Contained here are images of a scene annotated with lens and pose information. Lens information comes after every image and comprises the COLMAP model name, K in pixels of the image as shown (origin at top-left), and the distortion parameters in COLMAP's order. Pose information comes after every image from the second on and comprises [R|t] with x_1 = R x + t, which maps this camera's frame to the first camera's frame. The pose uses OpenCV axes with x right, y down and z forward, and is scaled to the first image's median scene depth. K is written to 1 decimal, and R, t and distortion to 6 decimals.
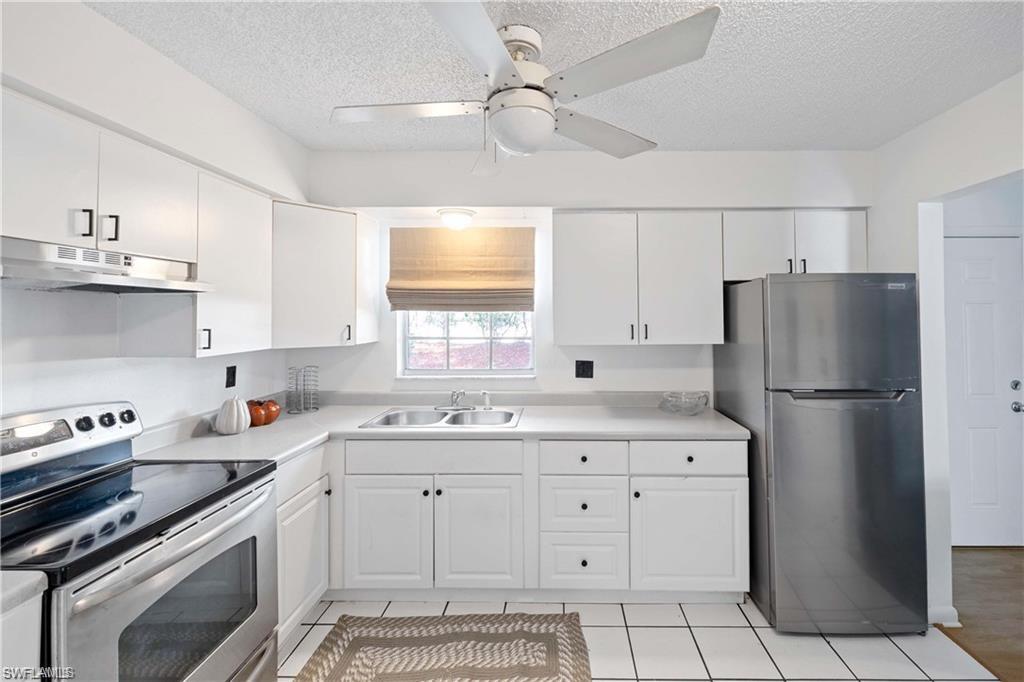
lens RADIAL K [[447.9, 0, 512.9], [0, 447.9, 309.8], [0, 0, 1]] dist [-0.000088, -0.000038]
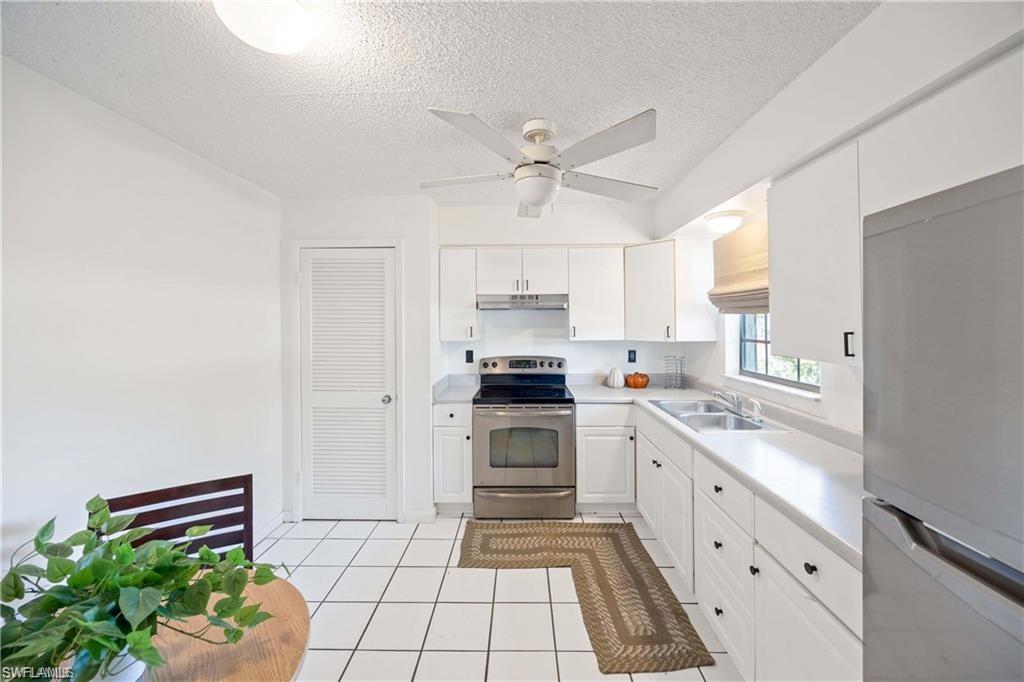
lens RADIAL K [[392.3, 0, 519.9], [0, 392.3, 324.3], [0, 0, 1]] dist [0.001037, 0.000054]
pose [[0.003957, 0.008543, -0.999956, 0.869985], [0.021844, 0.999724, 0.008628, 0.009939], [0.999754, -0.021877, 0.003770, 0.621181]]
